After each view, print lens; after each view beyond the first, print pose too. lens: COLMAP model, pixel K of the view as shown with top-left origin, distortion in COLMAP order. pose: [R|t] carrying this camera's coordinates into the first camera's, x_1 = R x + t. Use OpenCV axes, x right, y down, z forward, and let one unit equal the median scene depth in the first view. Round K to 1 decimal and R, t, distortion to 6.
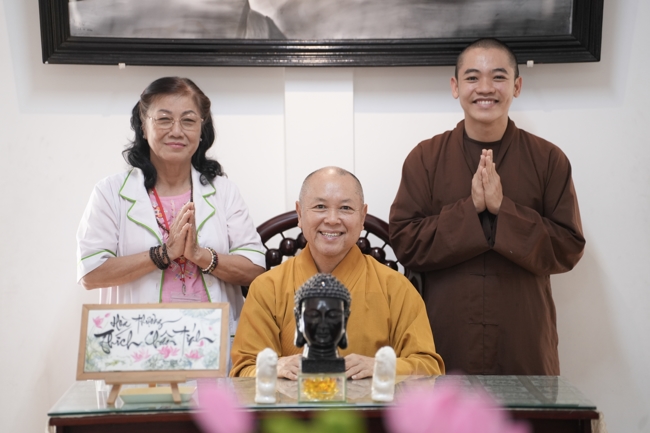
lens RADIAL K [[2399.6, 0, 339.9], [0, 2399.6, 229.1], [0, 0, 1]] dist [2.304405, 0.000000]
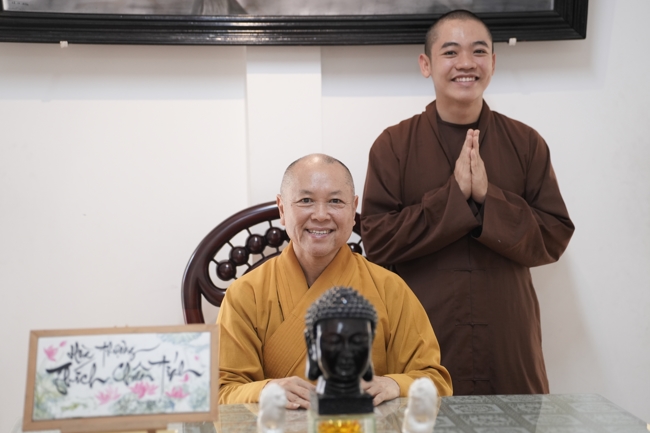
lens RADIAL K [[1492.2, 0, 328.2], [0, 1492.2, 217.9], [0, 0, 1]] dist [0.930357, 0.000000]
pose [[0.994422, -0.016025, 0.104255, -0.052709], [0.015049, 0.999835, 0.010139, -0.007710], [-0.104400, -0.008514, 0.994499, 0.432394]]
